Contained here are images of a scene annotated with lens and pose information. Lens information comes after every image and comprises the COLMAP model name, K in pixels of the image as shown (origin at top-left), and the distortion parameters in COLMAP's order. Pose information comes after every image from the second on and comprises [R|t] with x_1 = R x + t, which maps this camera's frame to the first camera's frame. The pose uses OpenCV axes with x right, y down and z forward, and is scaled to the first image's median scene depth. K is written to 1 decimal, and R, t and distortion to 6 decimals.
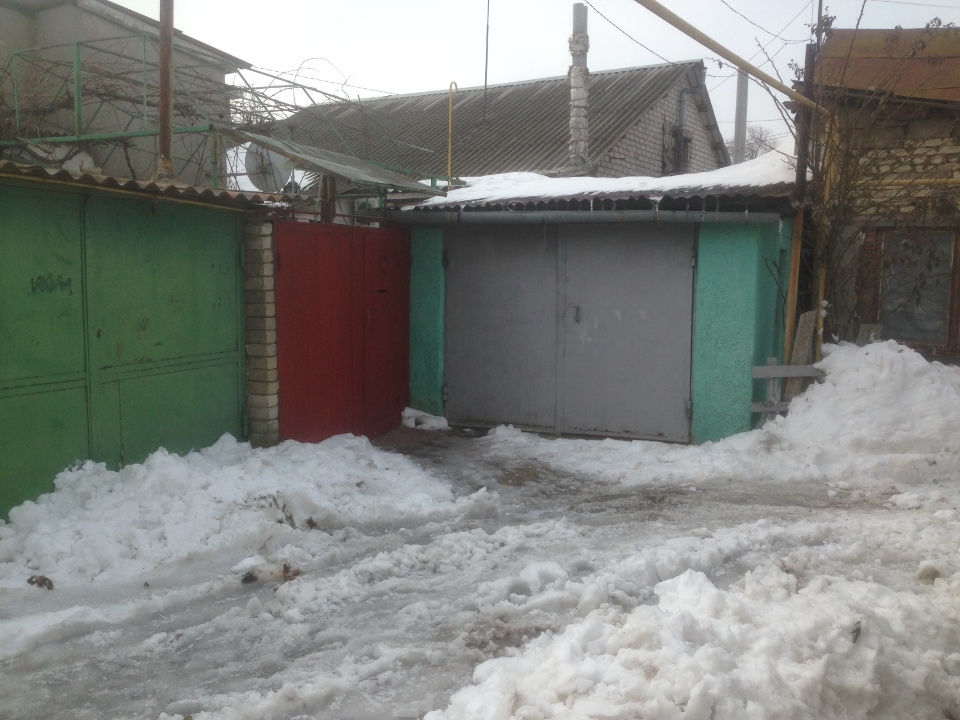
lens RADIAL K [[894.4, 0, 488.2], [0, 894.4, 368.9], [0, 0, 1]] dist [0.048439, 0.000000]
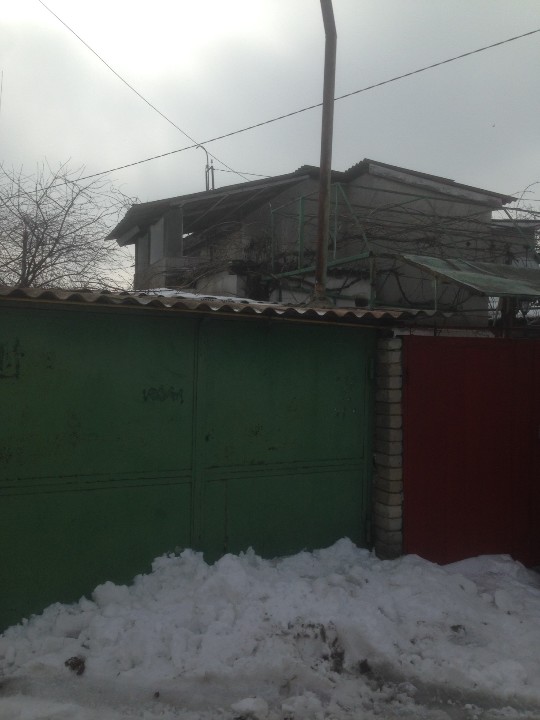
lens RADIAL K [[670.8, 0, 262.4], [0, 670.8, 354.6], [0, 0, 1]] dist [0.048439, 0.000000]
pose [[0.748802, 0.015576, -0.662610, 0.136506], [-0.095525, 0.991822, -0.084637, -0.057279], [0.655873, 0.126672, 0.744167, 0.292203]]
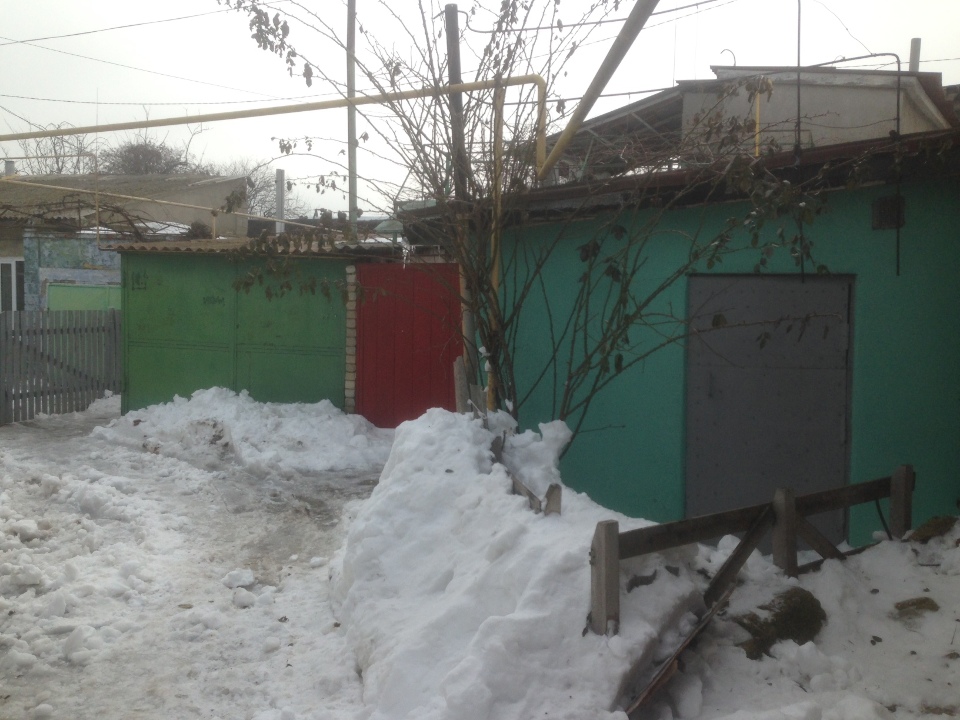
lens RADIAL K [[894.4, 0, 495.5], [0, 894.4, 365.7], [0, 0, 1]] dist [0.048439, 0.000000]
pose [[0.081237, 0.084472, -0.993109, 1.150113], [-0.129537, 0.988846, 0.073513, -0.125407], [0.988241, 0.122673, 0.091273, 1.016825]]
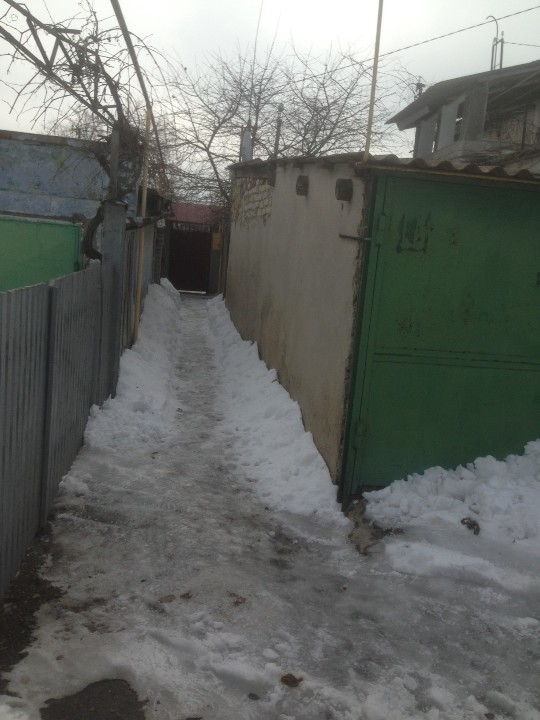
lens RADIAL K [[670.8, 0, 264.1], [0, 670.8, 356.0], [0, 0, 1]] dist [0.048439, 0.000000]
pose [[0.503653, 0.184979, -0.843870, 0.046972], [-0.173870, 0.978524, 0.110724, -0.020100], [0.846229, 0.090957, 0.524999, 0.172681]]
